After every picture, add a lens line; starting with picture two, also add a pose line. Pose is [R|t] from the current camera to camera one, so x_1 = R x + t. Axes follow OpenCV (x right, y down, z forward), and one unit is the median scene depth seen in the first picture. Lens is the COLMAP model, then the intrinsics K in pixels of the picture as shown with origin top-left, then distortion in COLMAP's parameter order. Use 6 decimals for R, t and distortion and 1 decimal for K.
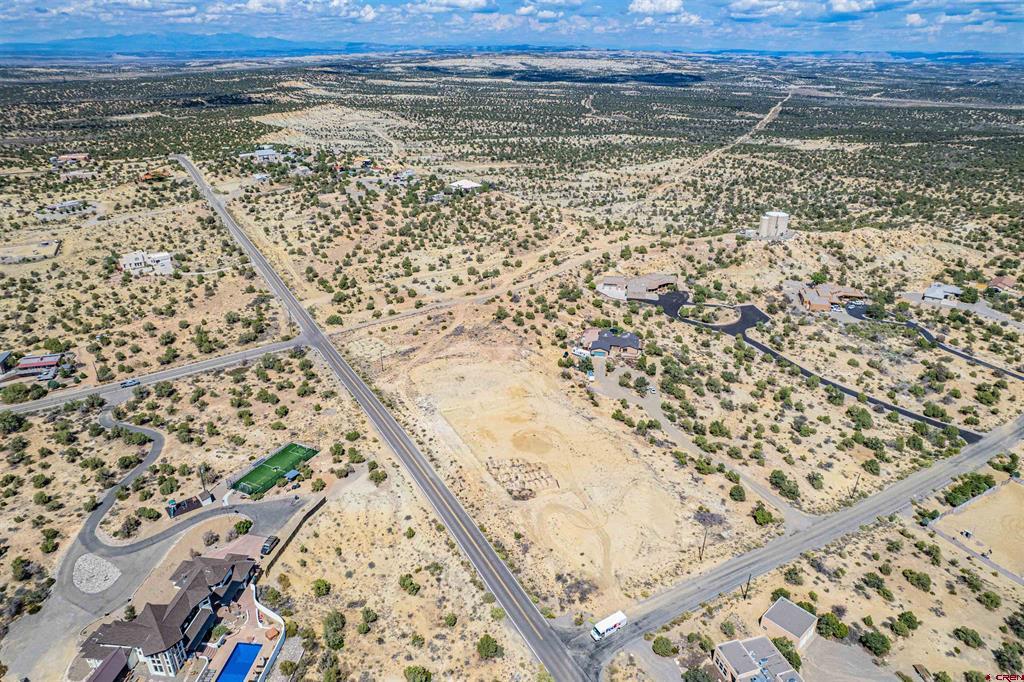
lens RADIAL K [[651.6, 0, 516.8], [0, 651.6, 343.6], [0, 0, 1]] dist [-0.079083, 0.072803]
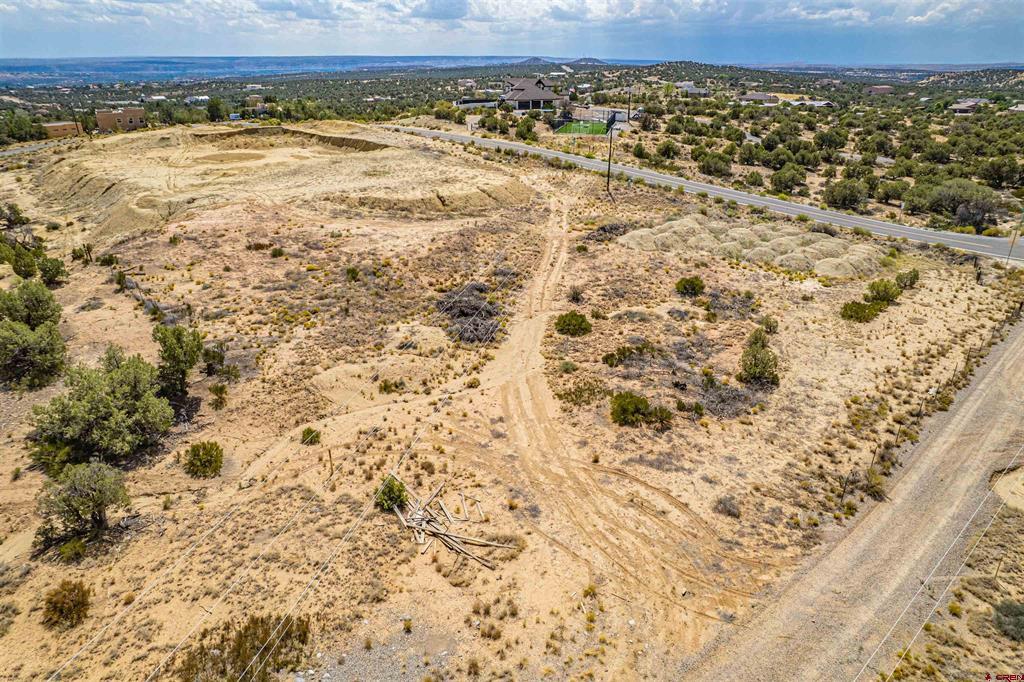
lens RADIAL K [[651.6, 0, 516.8], [0, 651.6, 343.6], [0, 0, 1]] dist [-0.079083, 0.072803]
pose [[-0.973112, 0.093205, -0.210631, -0.099135], [-0.096646, 0.664848, 0.740700, -0.208173], [0.209074, 0.741141, -0.637964, 1.680596]]
